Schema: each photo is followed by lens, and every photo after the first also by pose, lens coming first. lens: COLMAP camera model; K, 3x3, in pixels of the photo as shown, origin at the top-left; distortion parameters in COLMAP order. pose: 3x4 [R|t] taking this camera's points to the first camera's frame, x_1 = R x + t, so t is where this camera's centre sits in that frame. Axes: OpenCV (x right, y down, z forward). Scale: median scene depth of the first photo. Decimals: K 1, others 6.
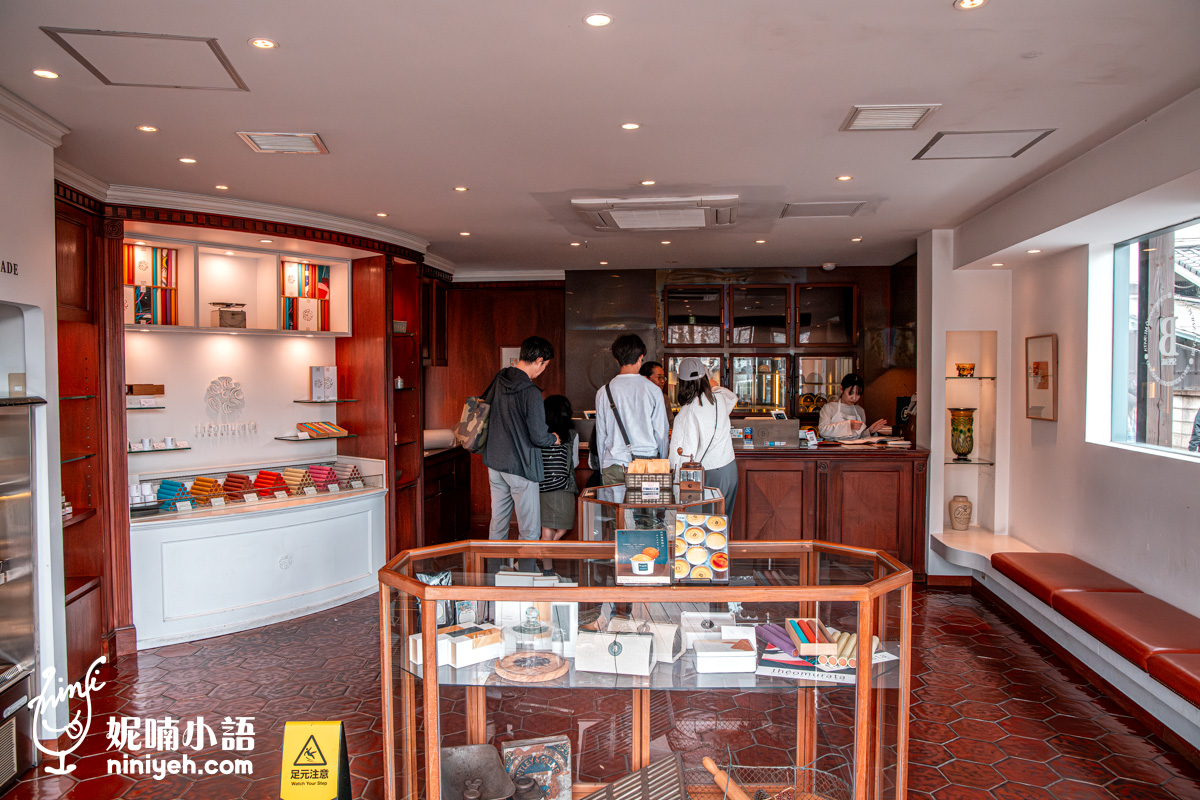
lens RADIAL K [[827.7, 0, 600.0], [0, 827.7, 400.0], [0, 0, 1]] dist [-0.000843, -0.000135]
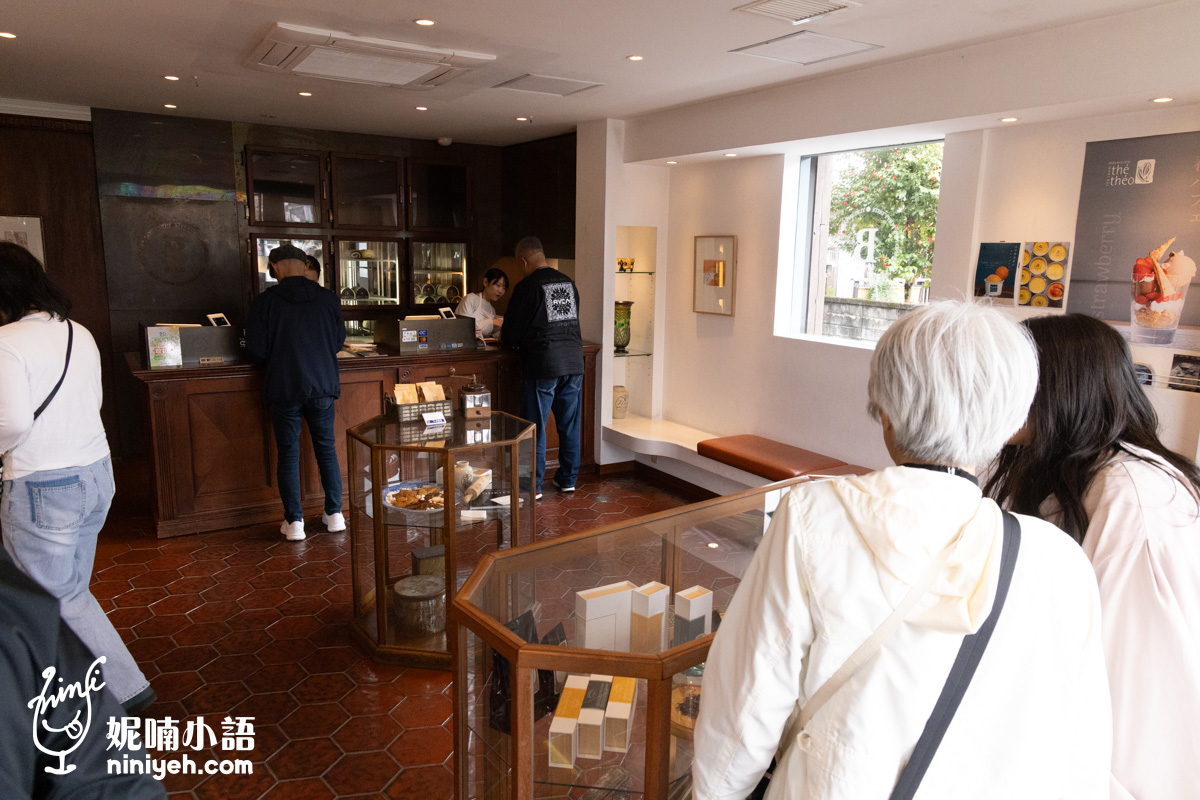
lens RADIAL K [[829.7, 0, 600.0], [0, 829.7, 400.0], [0, 0, 1]] dist [0.047783, -0.001672]
pose [[0.784923, -0.097455, 0.611882, -0.236424], [0.001928, 0.987932, 0.154876, -0.030528], [-0.619591, -0.120386, 0.775638, 0.200212]]
